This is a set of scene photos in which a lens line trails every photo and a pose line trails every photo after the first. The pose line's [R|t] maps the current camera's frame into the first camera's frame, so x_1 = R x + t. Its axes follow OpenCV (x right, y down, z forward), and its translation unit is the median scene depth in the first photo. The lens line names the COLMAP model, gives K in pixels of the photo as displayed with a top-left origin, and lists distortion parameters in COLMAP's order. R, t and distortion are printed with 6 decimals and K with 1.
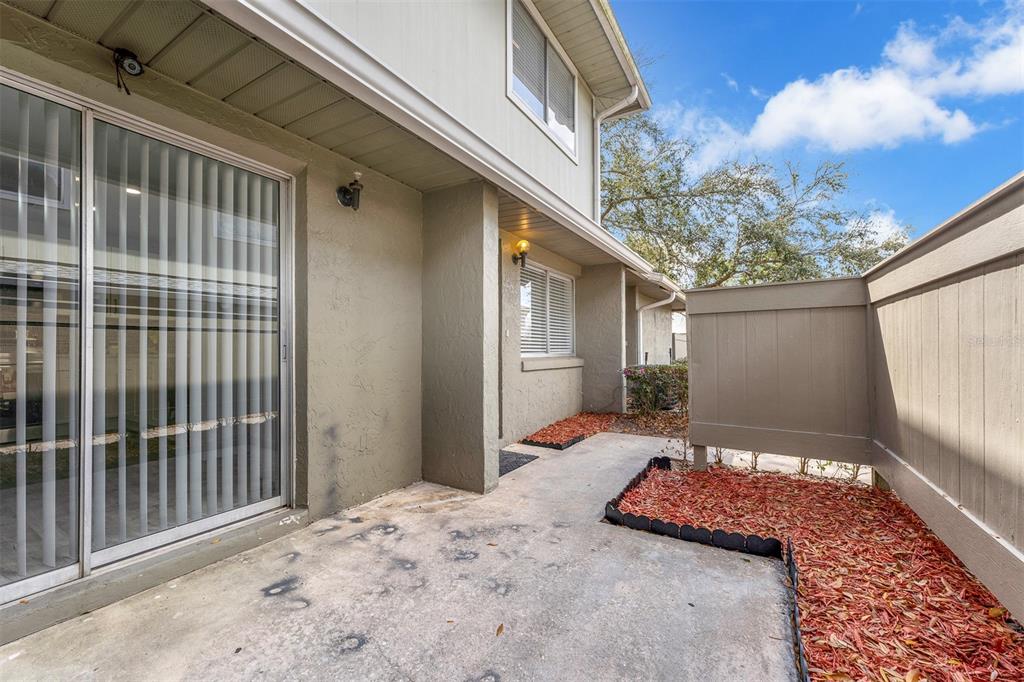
lens RADIAL K [[414.8, 0, 510.2], [0, 414.8, 344.2], [0, 0, 1]] dist [0.000523, 0.000056]
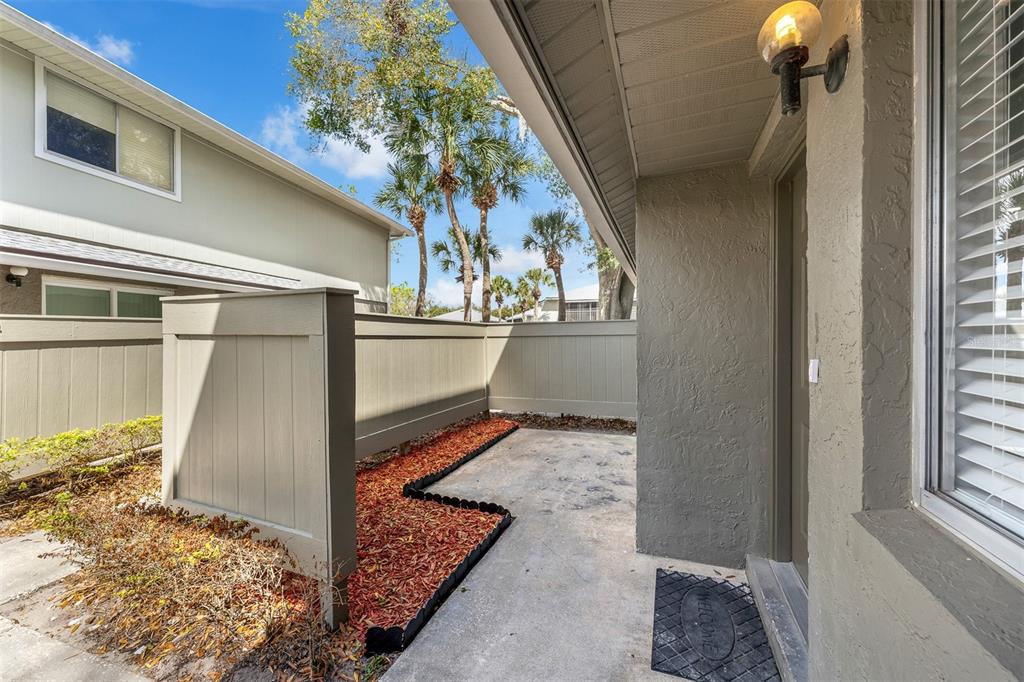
lens RADIAL K [[414.8, 0, 510.7], [0, 414.8, 338.5], [0, 0, 1]] dist [0.000523, 0.000056]
pose [[-0.984333, 0.001391, -0.176313, 0.519325], [0.002422, 0.999981, -0.005628, -0.101428], [0.176302, -0.005967, -0.984318, 2.565465]]
